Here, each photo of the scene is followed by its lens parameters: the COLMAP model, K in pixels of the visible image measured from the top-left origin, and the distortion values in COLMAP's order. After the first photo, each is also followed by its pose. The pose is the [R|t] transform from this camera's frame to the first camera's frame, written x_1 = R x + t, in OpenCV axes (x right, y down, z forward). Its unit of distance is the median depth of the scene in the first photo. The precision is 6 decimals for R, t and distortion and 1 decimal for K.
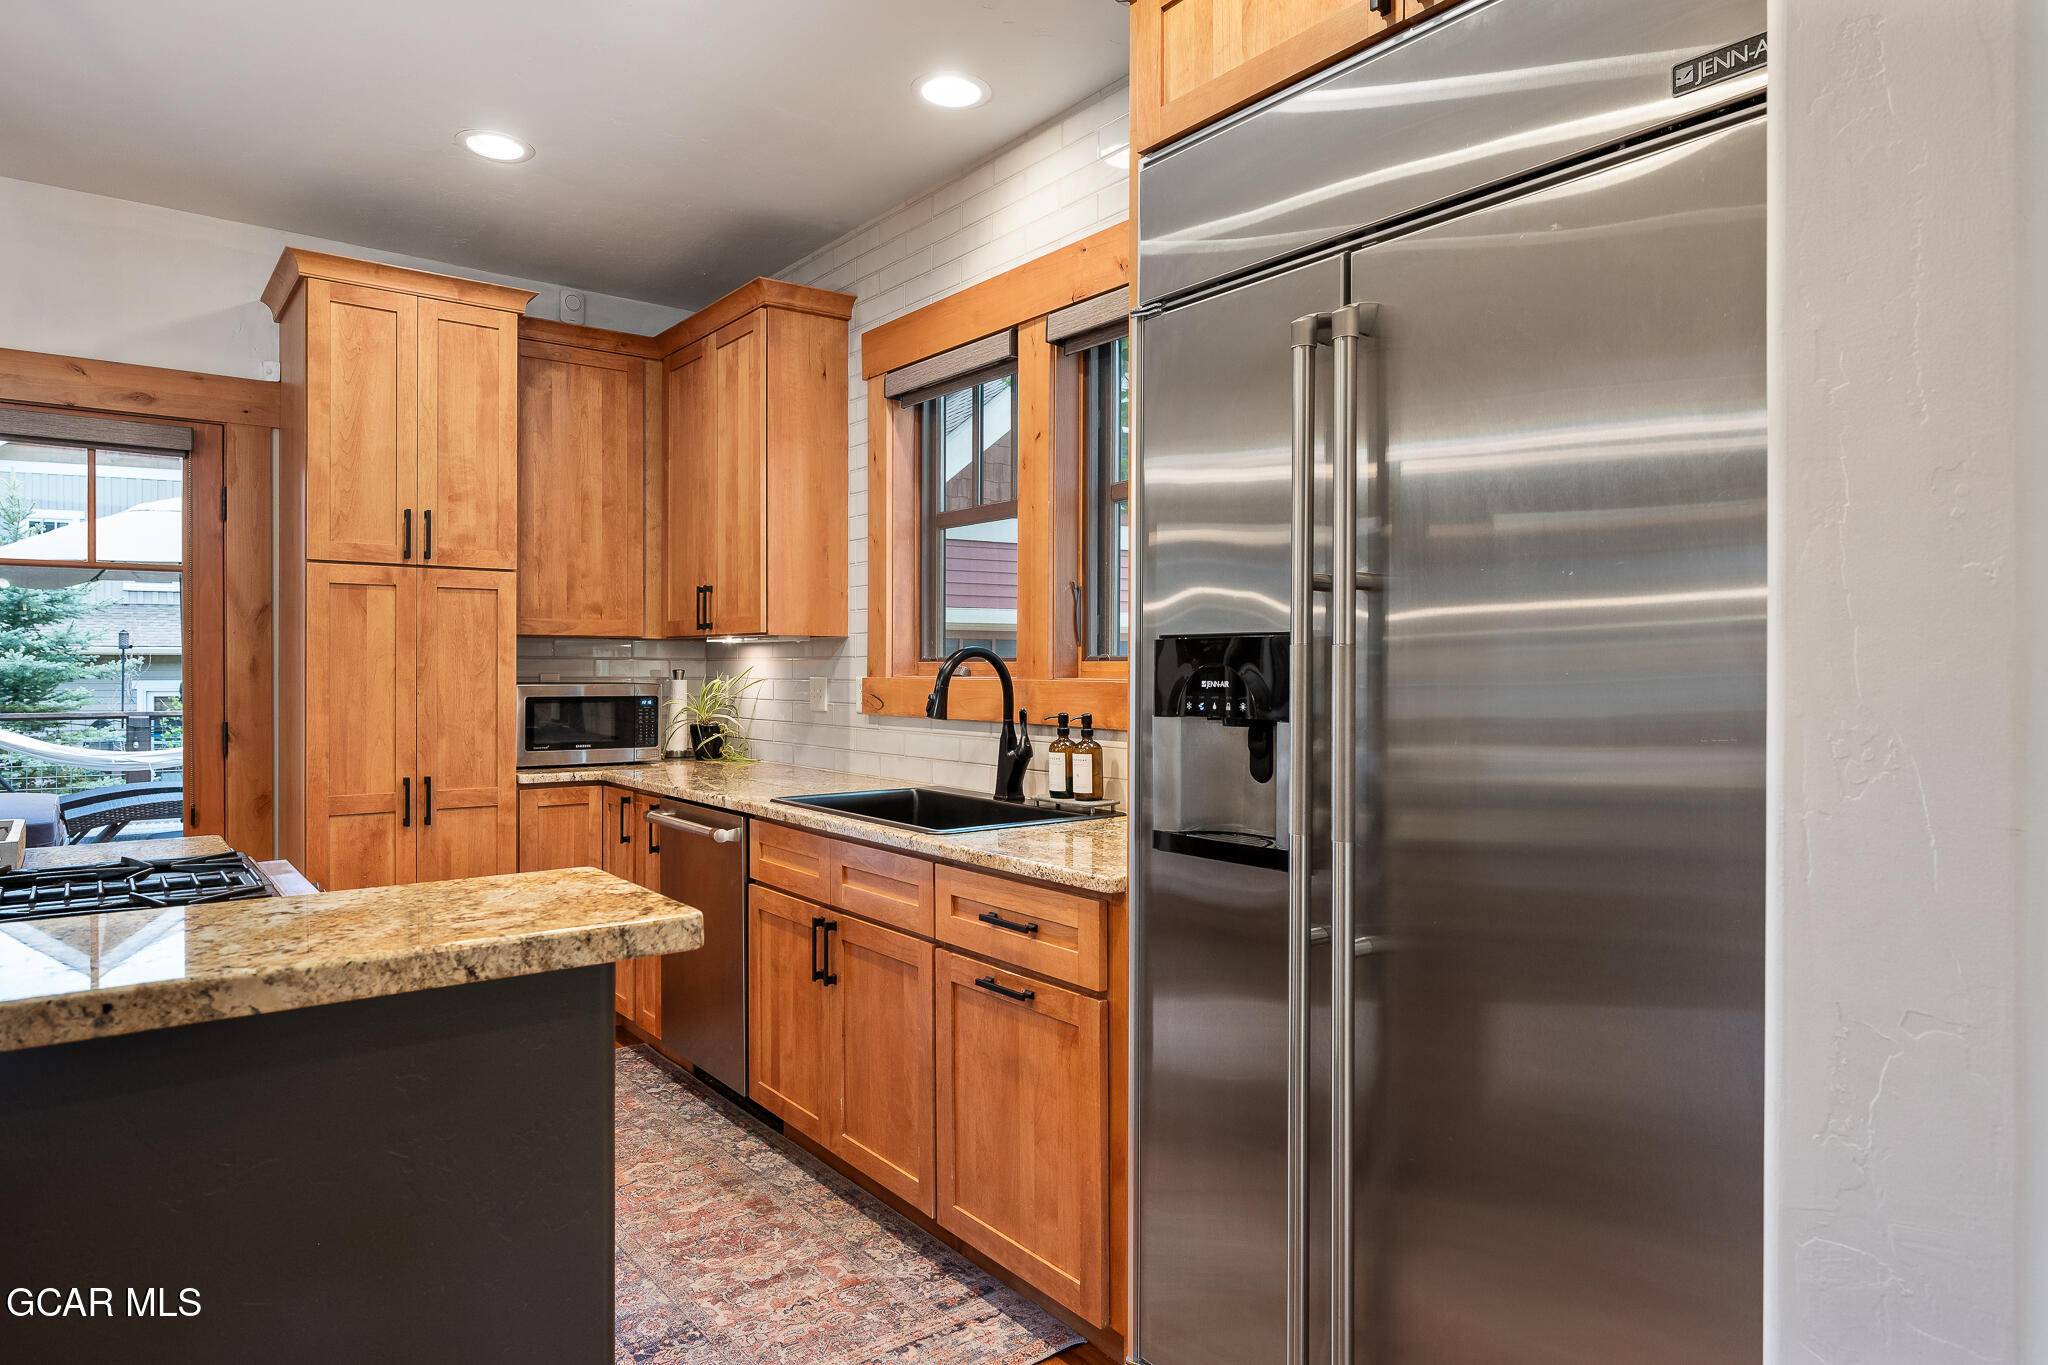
lens RADIAL K [[1226.7, 0, 1025.9], [0, 1226.7, 673.2], [0, 0, 1]] dist [0.002608, -0.000231]
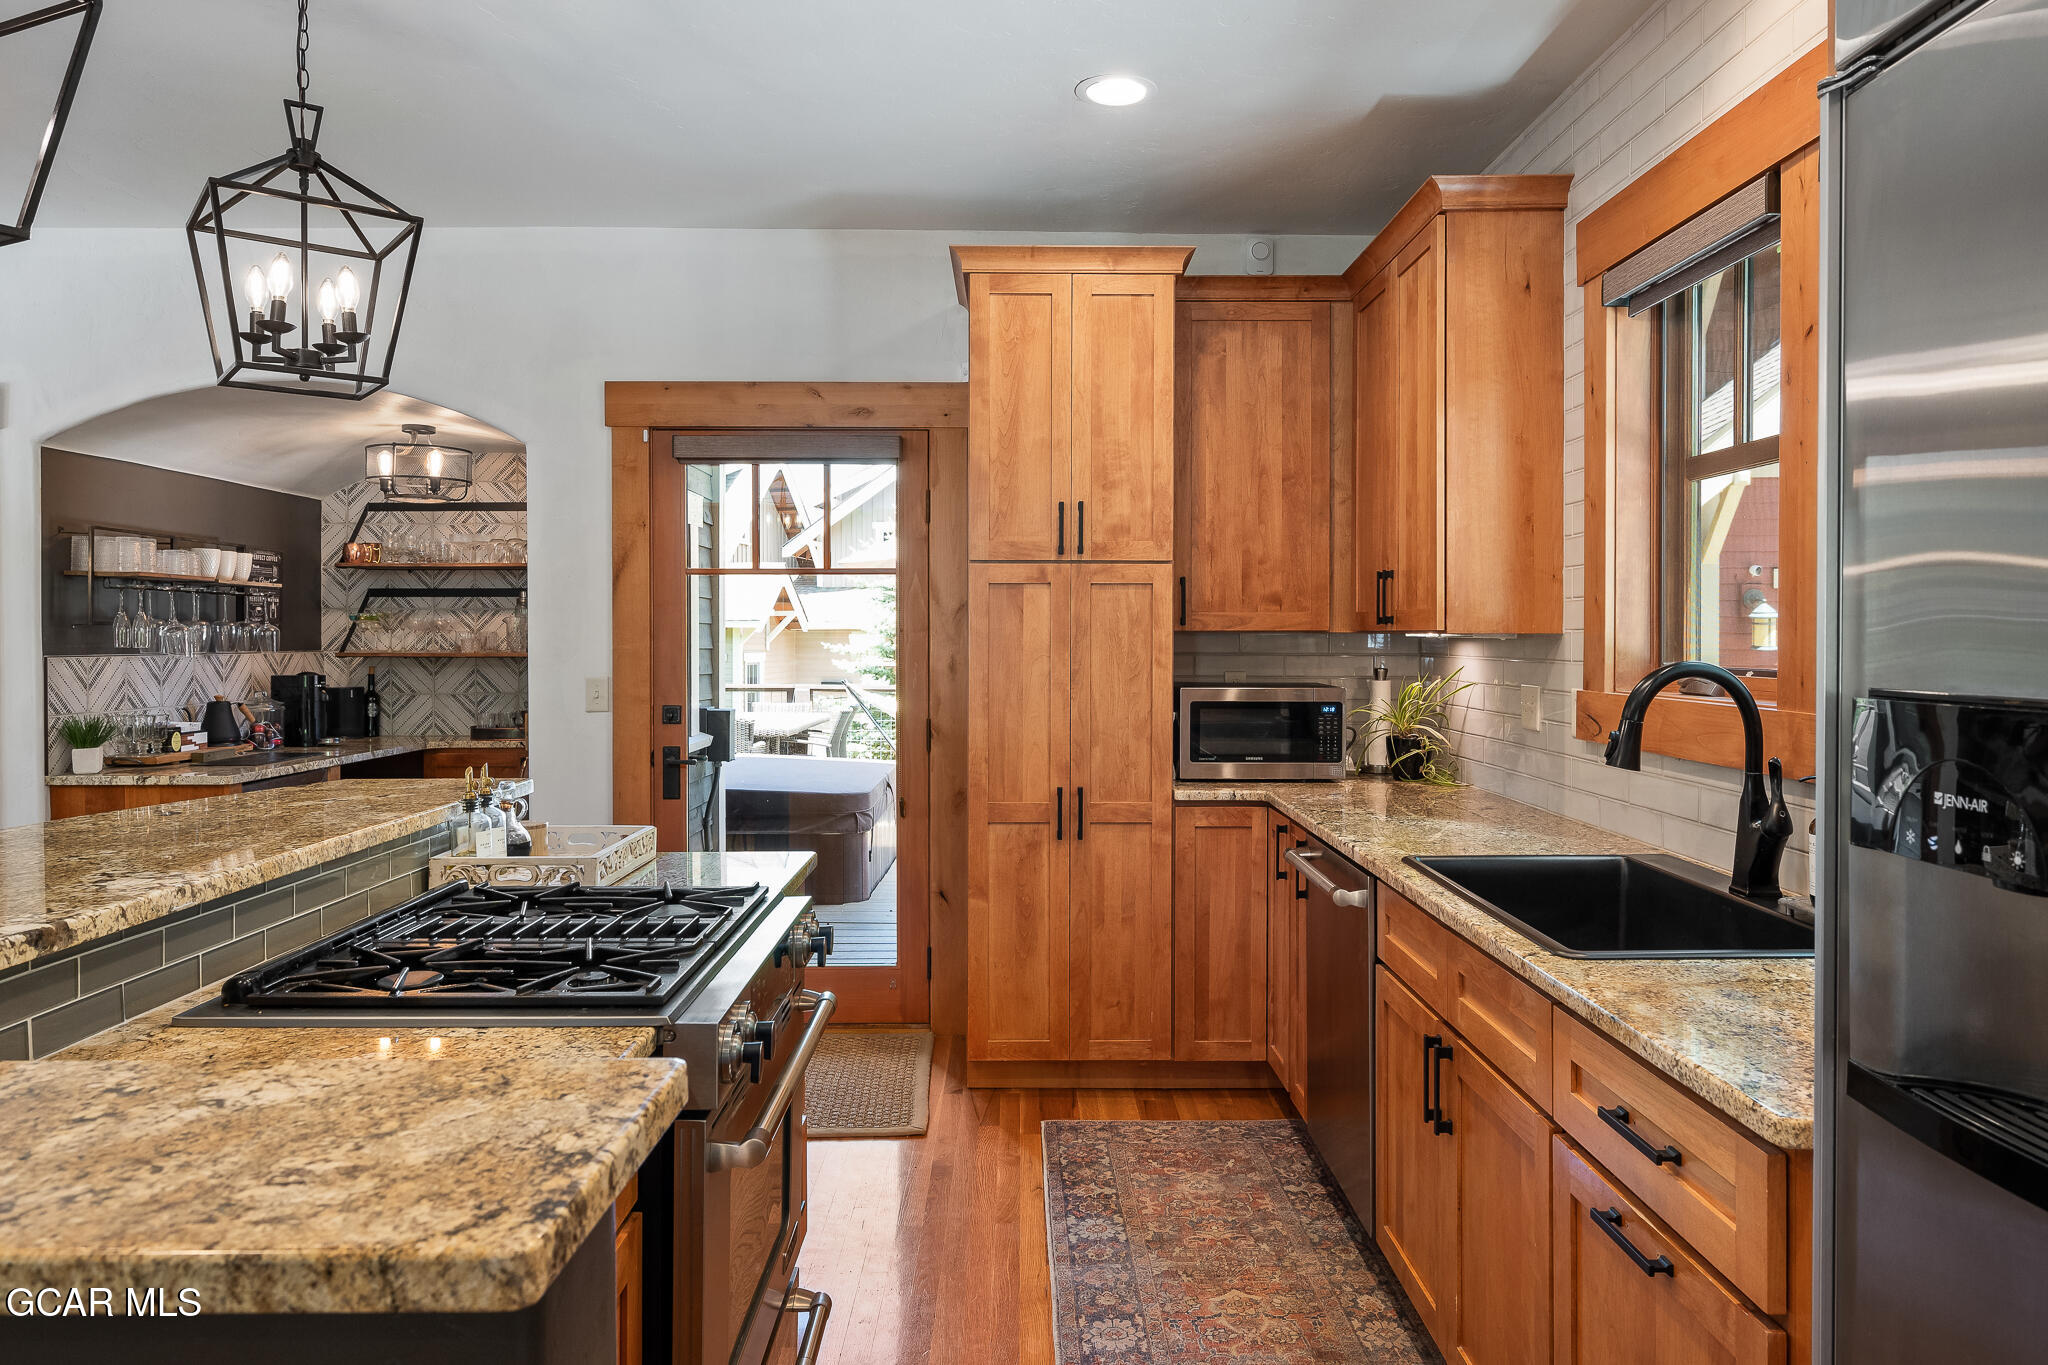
lens RADIAL K [[1315.8, 0, 1040.4], [0, 1315.8, 641.0], [0, 0, 1]] dist [-0.003484, 0.002253]
pose [[0.798417, 0.001414, -0.602103, 0.090827], [-0.000809, 0.999999, 0.001276, -0.028515], [0.602104, -0.000532, 0.798417, 0.186651]]
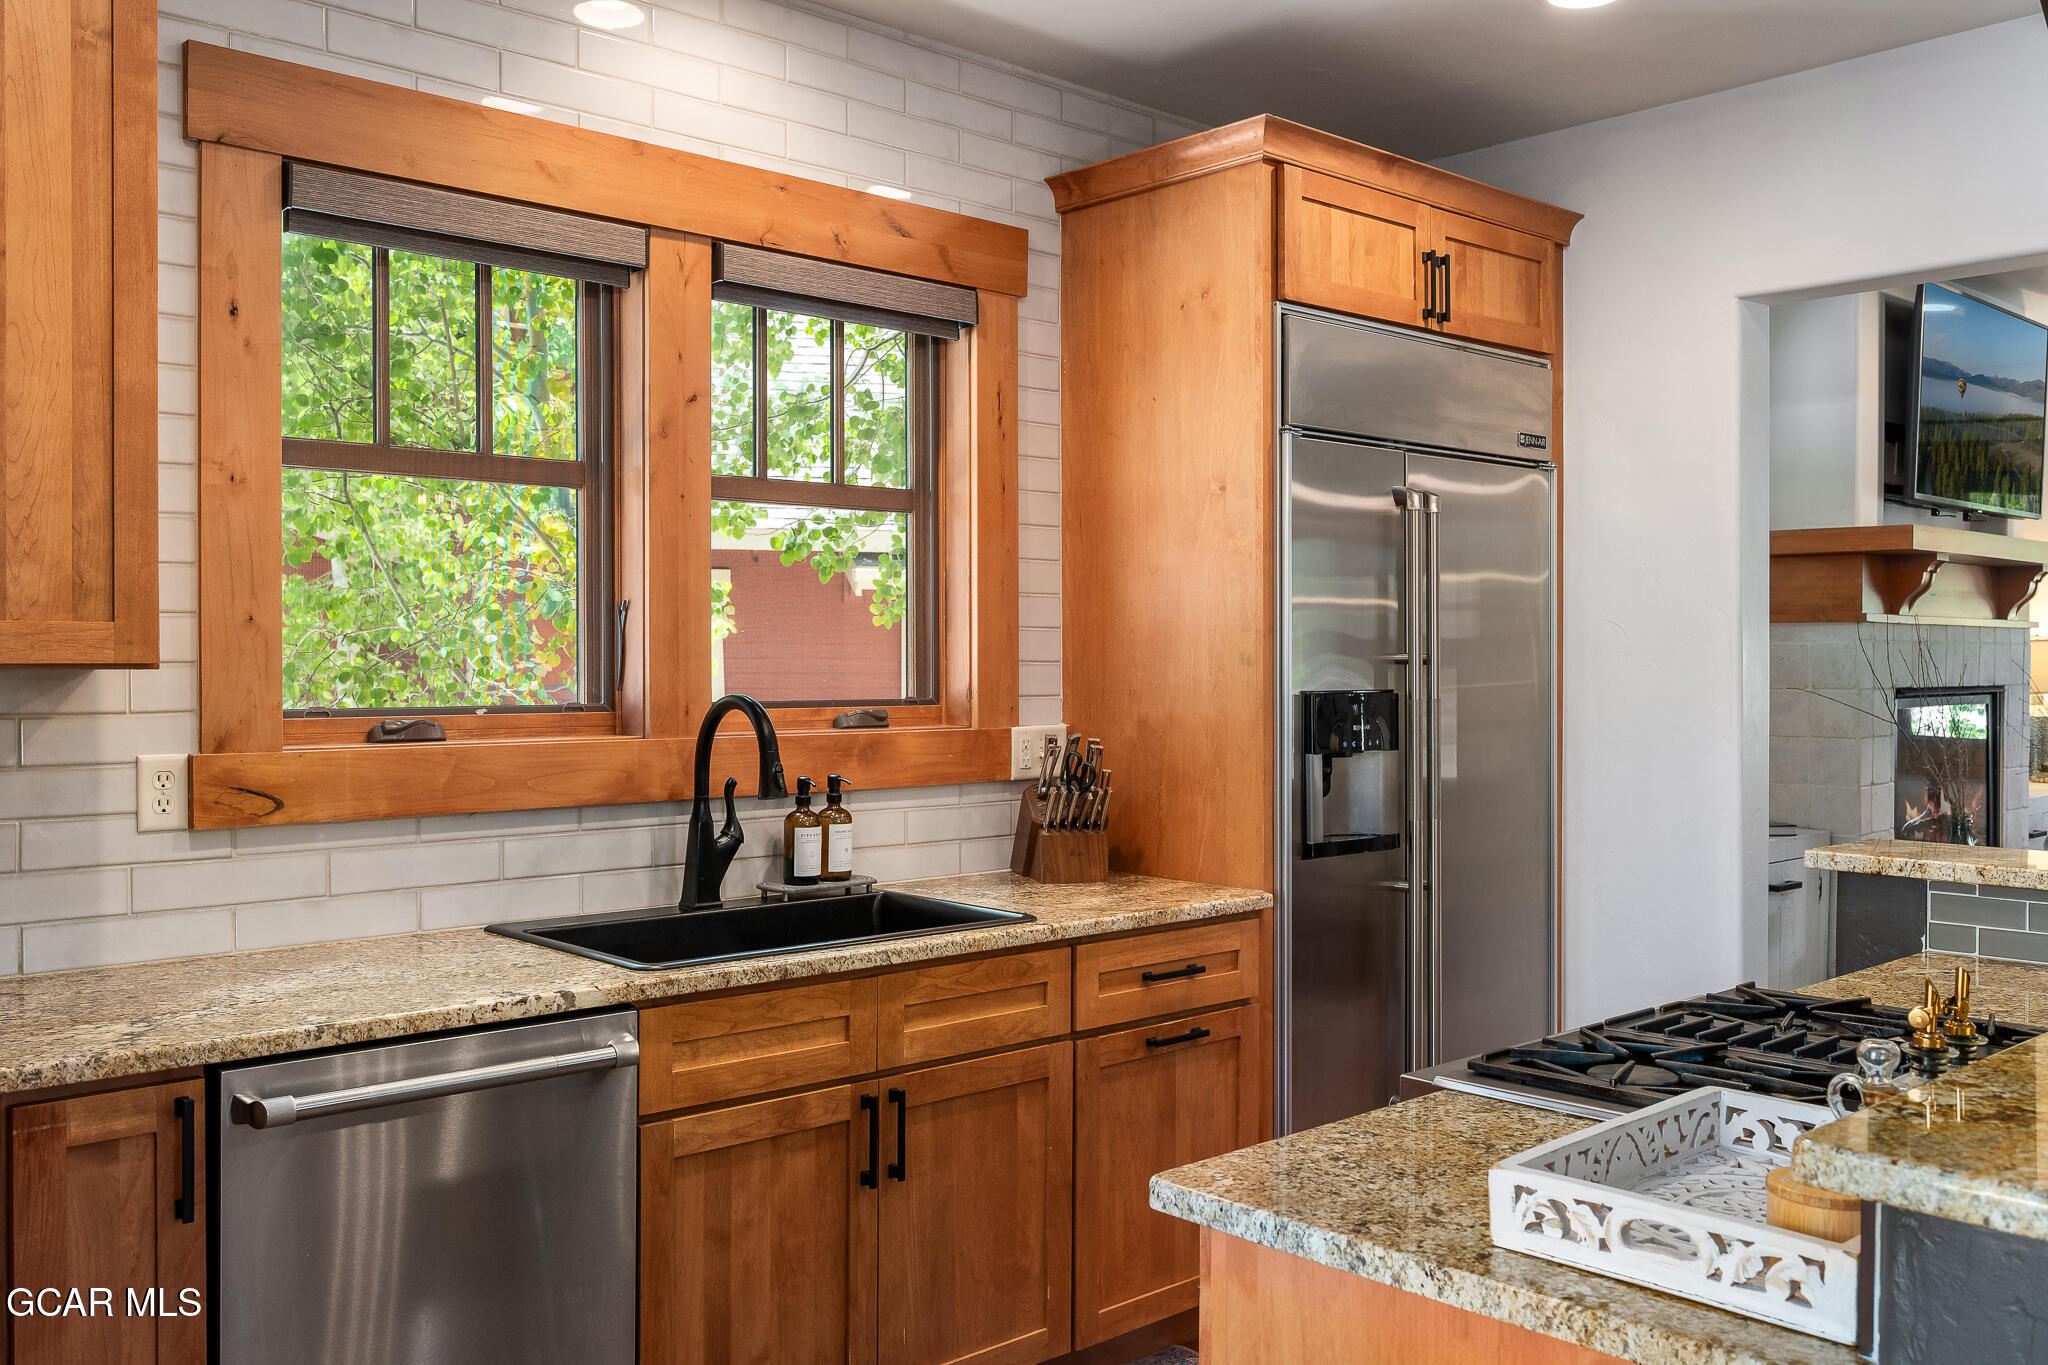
lens RADIAL K [[1773.1, 0, 1022.7], [0, 1773.1, 677.8], [0, 0, 1]] dist [0.008527, 0.002868]
pose [[-0.089149, -0.009371, 0.995974, -0.927225], [0.004077, 0.999944, 0.009773, -0.034689], [-0.996010, 0.004932, -0.089106, 0.797653]]
